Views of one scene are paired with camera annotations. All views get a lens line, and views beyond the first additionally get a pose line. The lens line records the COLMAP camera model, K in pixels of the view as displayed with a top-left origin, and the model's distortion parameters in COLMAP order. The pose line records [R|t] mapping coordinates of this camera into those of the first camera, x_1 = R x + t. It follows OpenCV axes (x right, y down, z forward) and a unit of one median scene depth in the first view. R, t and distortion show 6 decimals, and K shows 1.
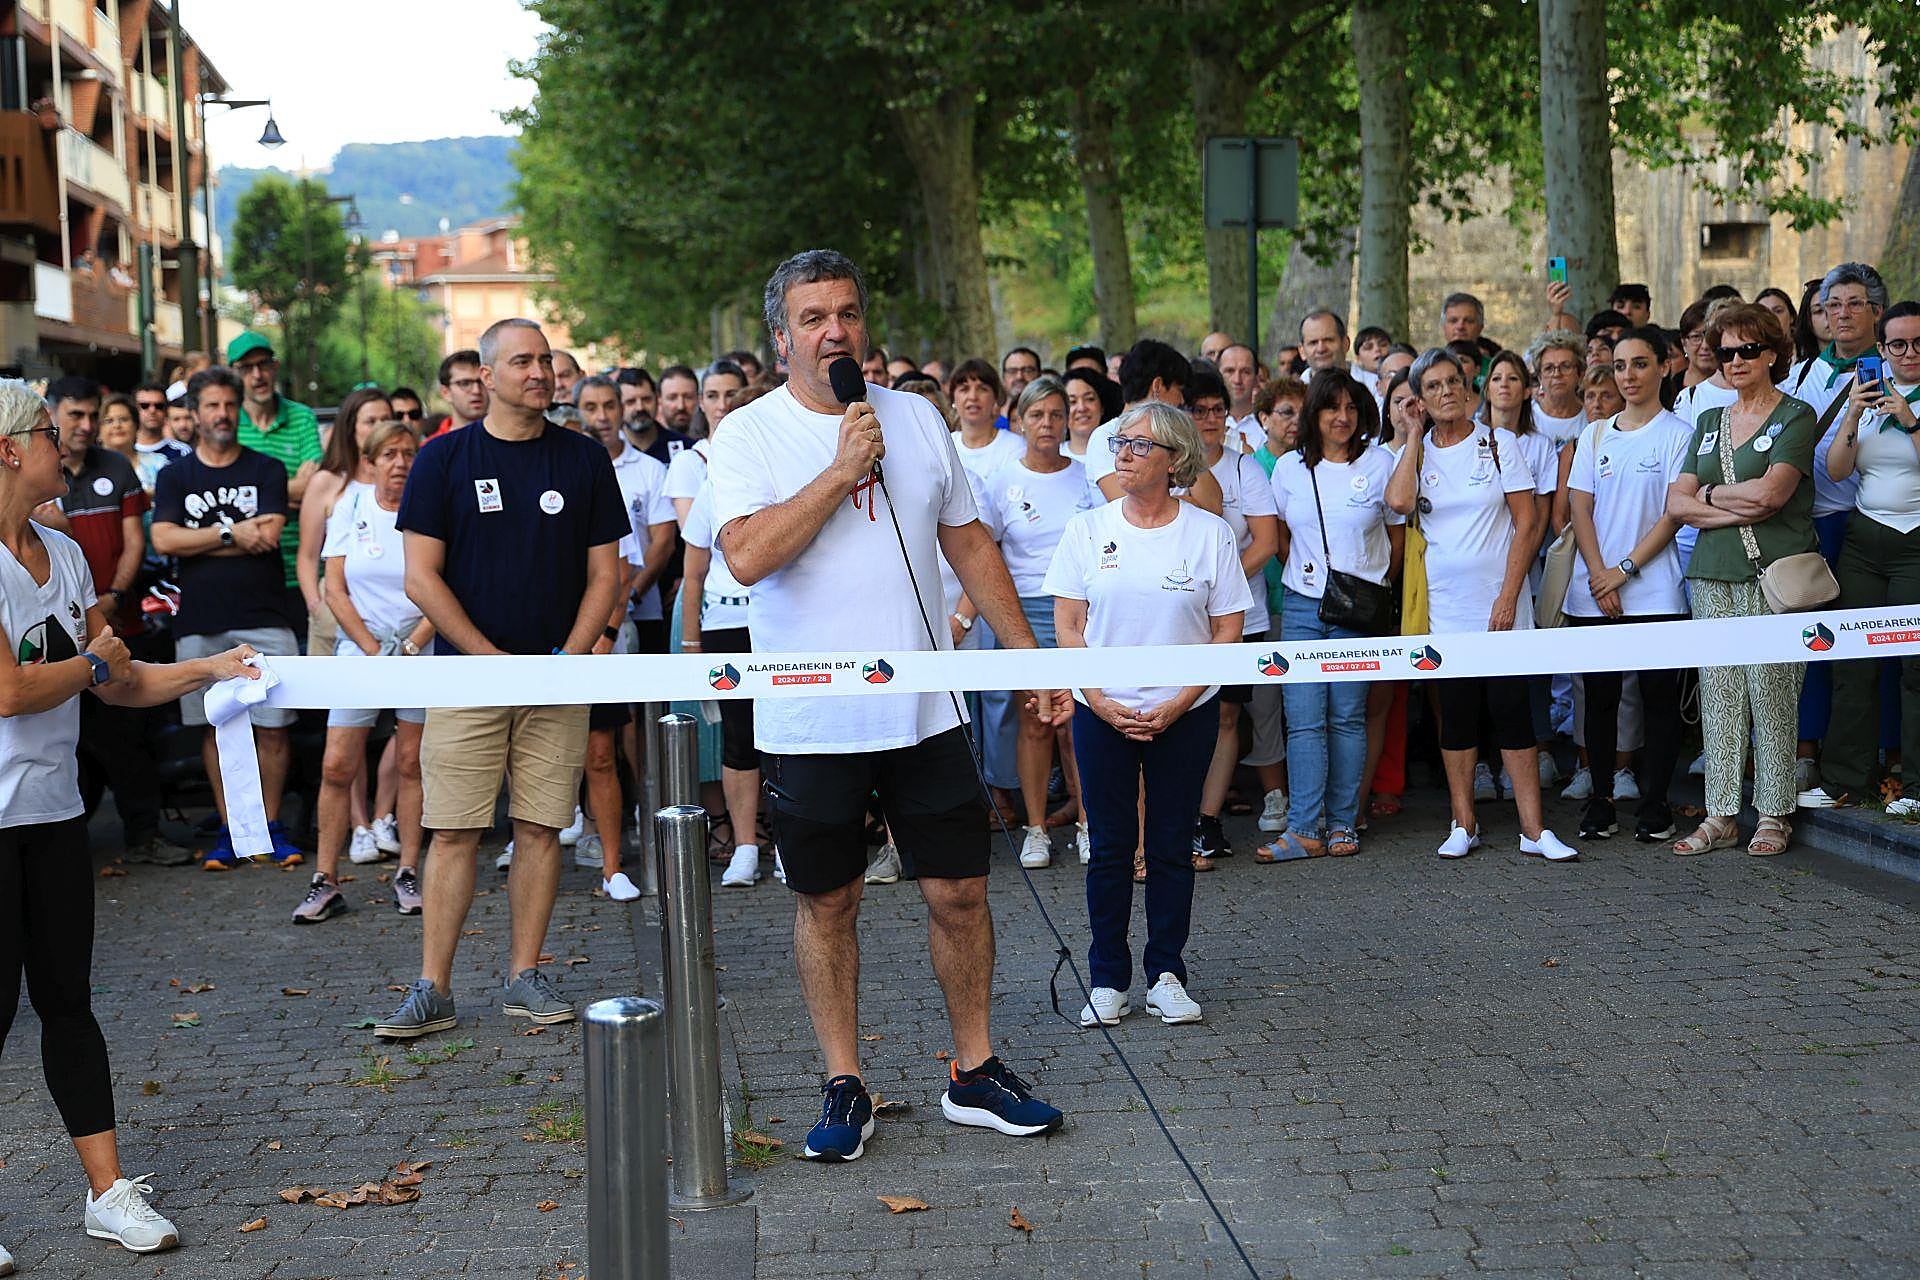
lens RADIAL K [[3062.6, 0, 962.3], [0, 3062.6, 634.9], [0, 0, 1]] dist [0.049212, 0.128190]
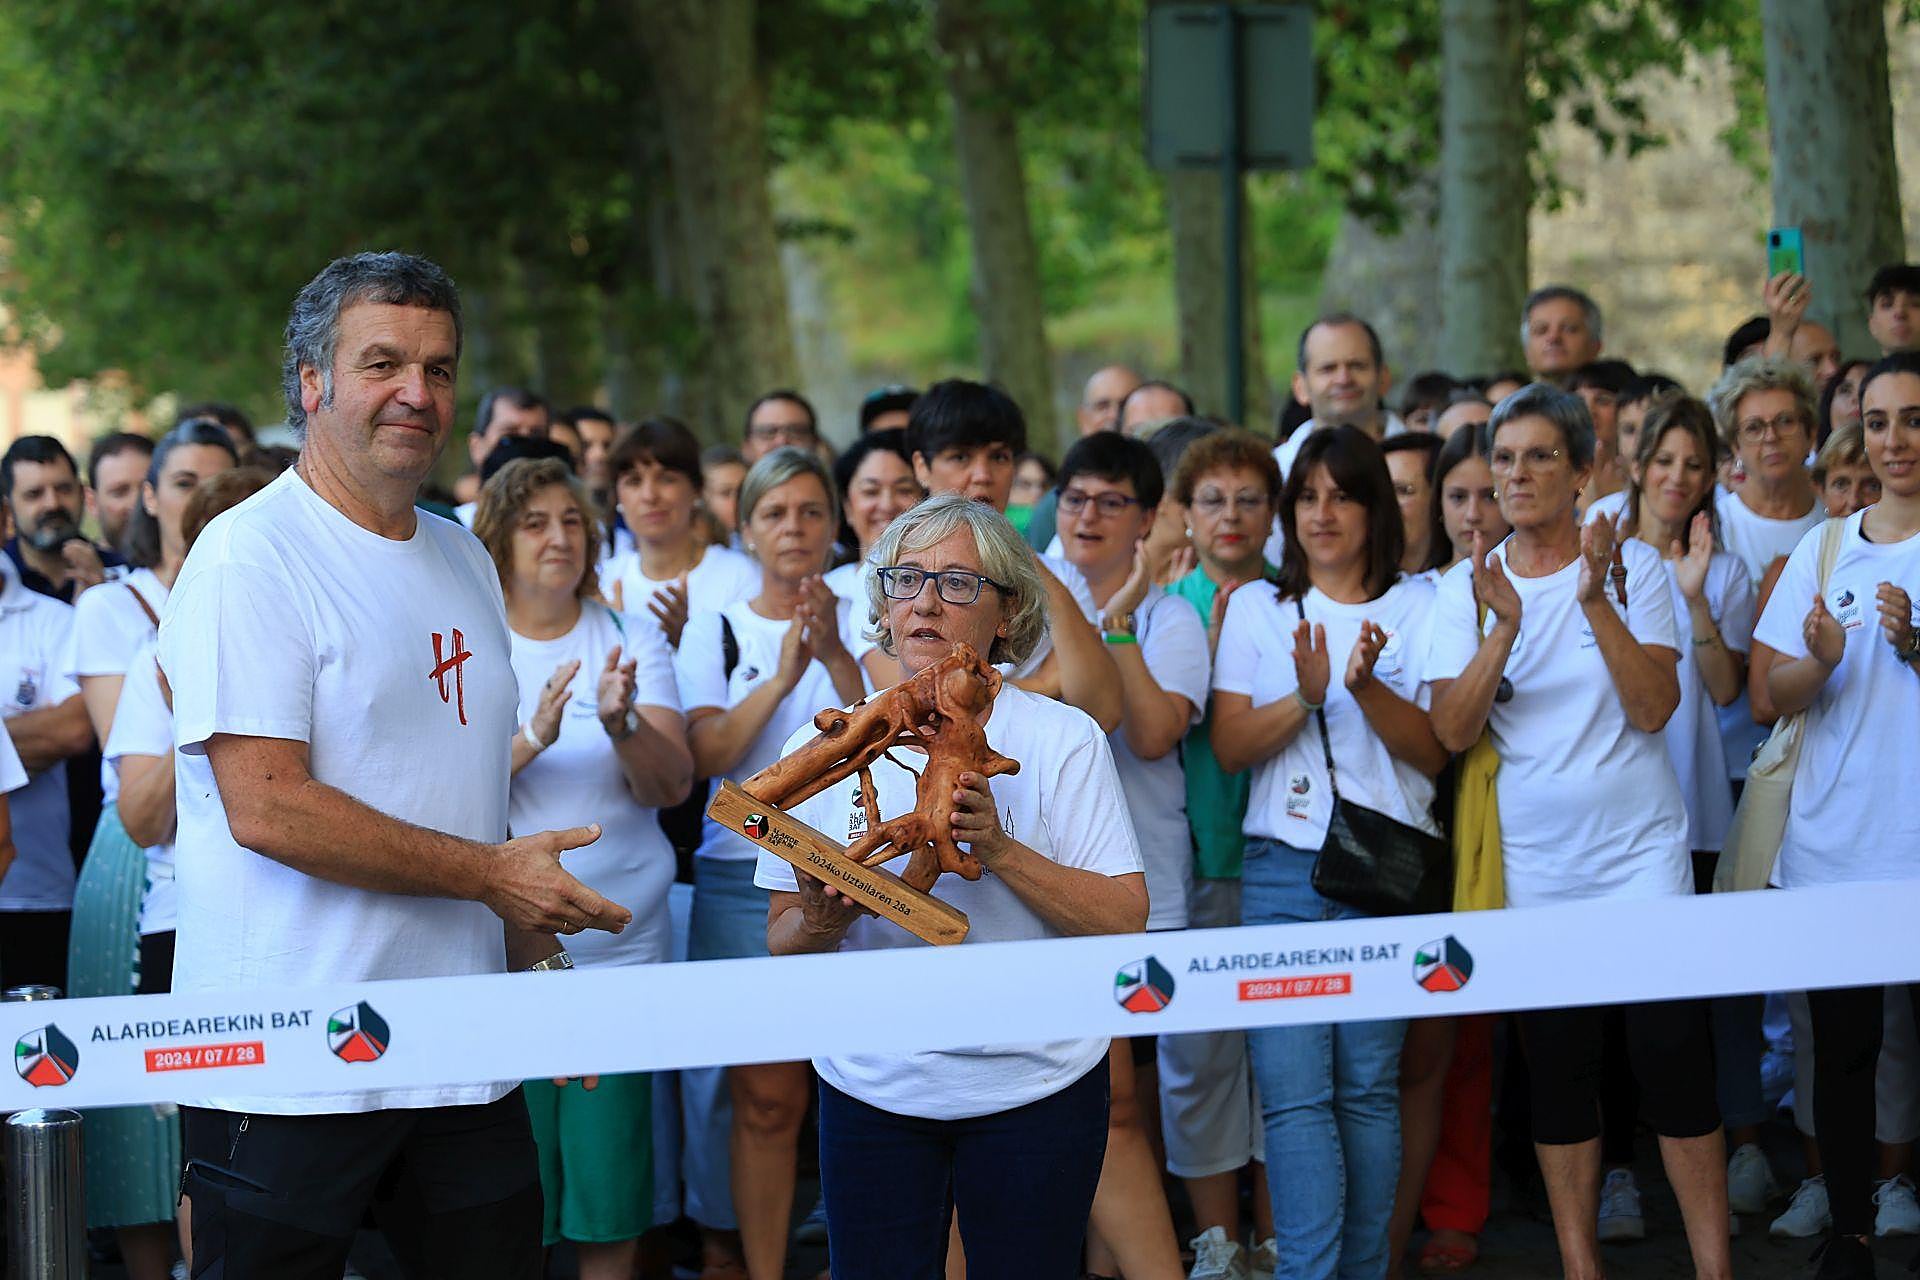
lens RADIAL K [[5569.7, 0, 956.1], [0, 5569.7, 637.7], [0, 0, 1]] dist [0.135848, -1.761975]
pose [[0.999409, -0.007243, 0.033605, 0.006975], [0.008858, 0.998800, -0.048172, -0.001432], [-0.033216, 0.048441, 0.998274, 0.011318]]
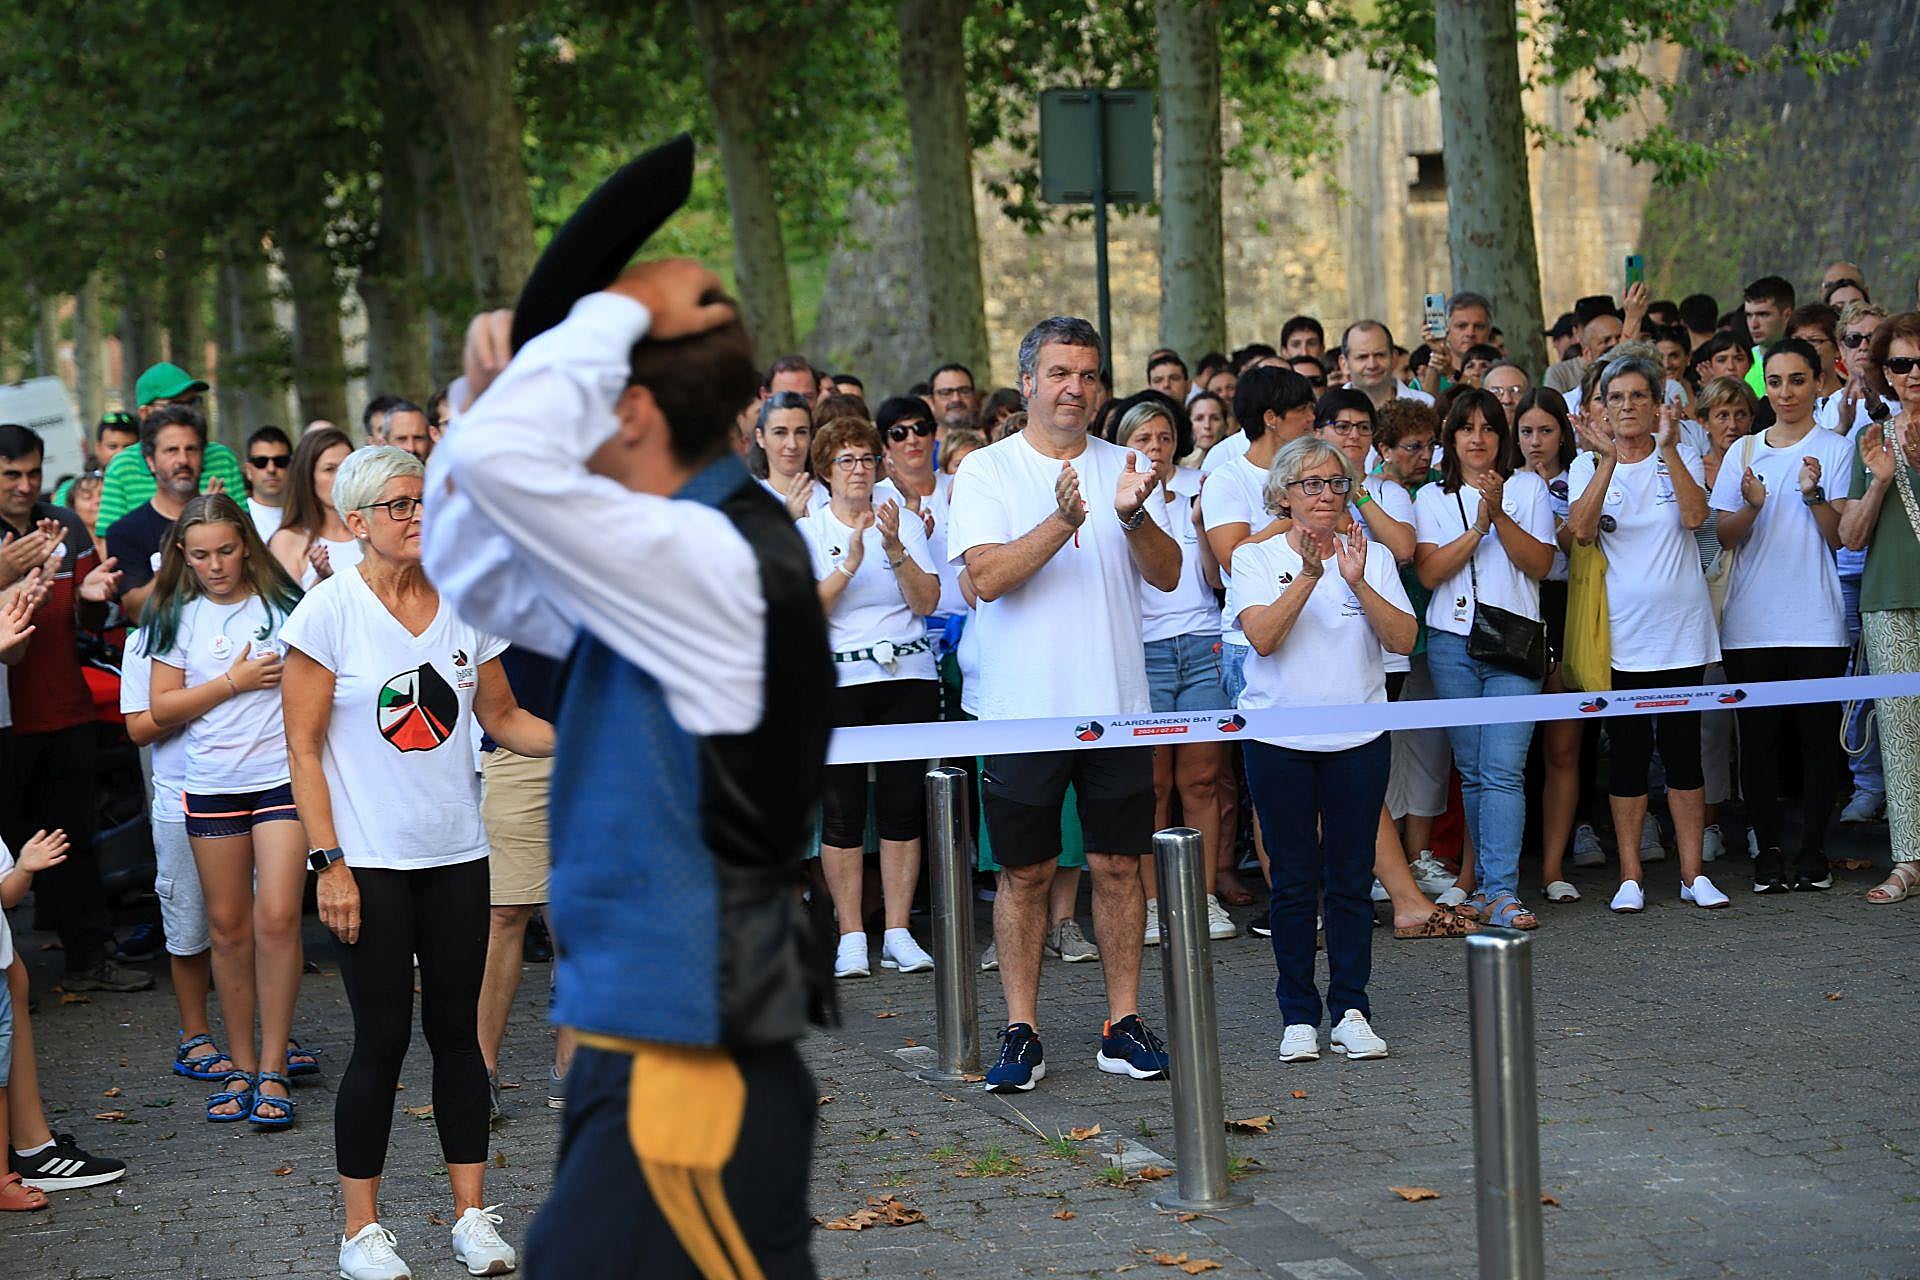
lens RADIAL K [[4494.0, 0, 960.3], [0, 4494.0, 641.6], [0, 0, 1]] dist [0.120344, 0.152039]
pose [[0.988929, -0.026658, 0.145978, -0.067641], [0.030233, 0.999293, -0.022327, 0.004130], [-0.145280, 0.026493, 0.989036, -0.089643]]
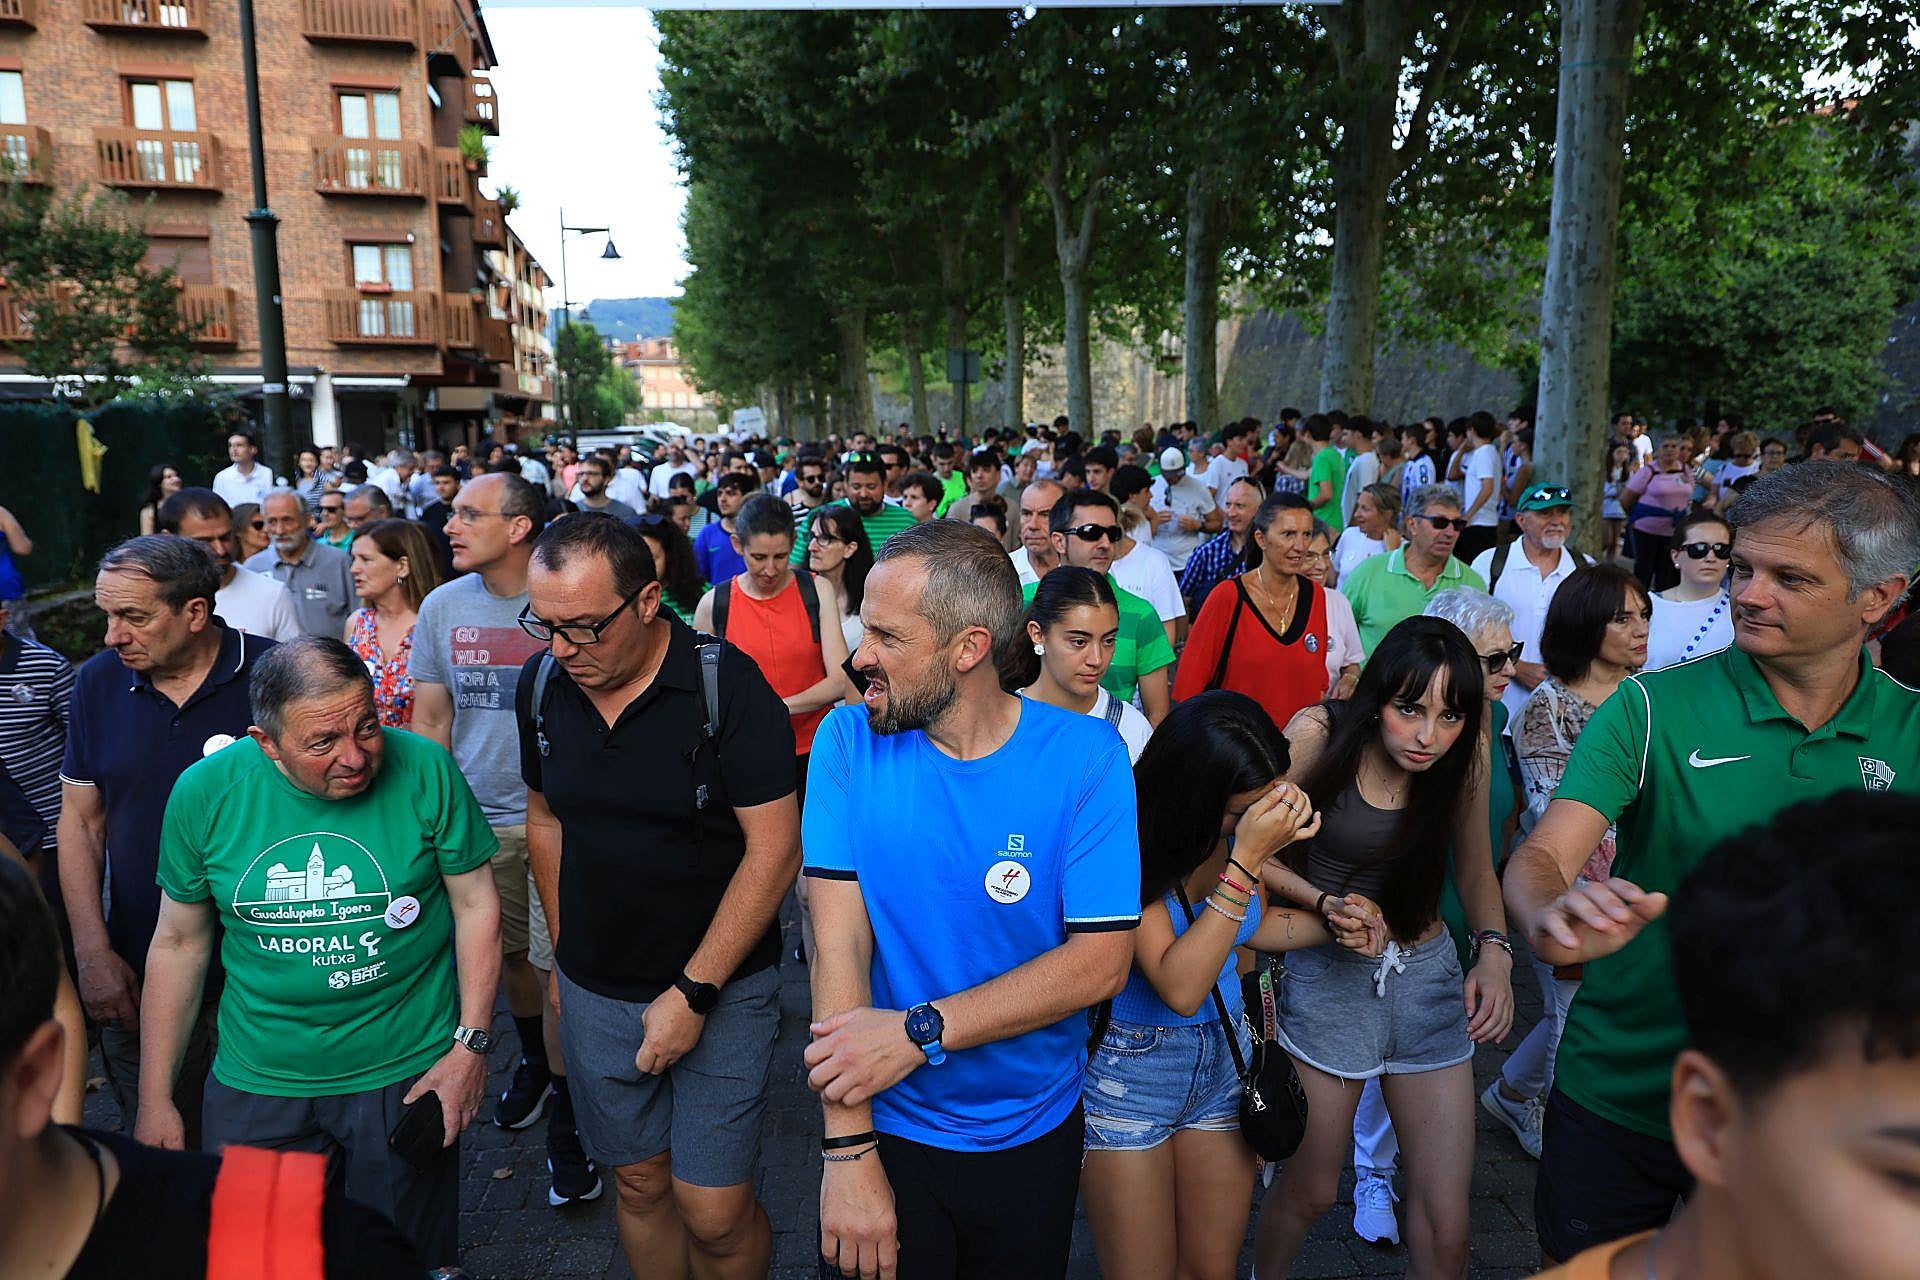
lens RADIAL K [[1277.0, 0, 963.0], [0, 1277.0, 630.9], [0, 0, 1]] dist [-0.000850, 0.000033]
pose [[0.996515, 0.008051, 0.083024, -0.000809], [-0.015528, 0.995838, 0.089814, -0.006337], [-0.081955, -0.090790, 0.992492, -0.109721]]
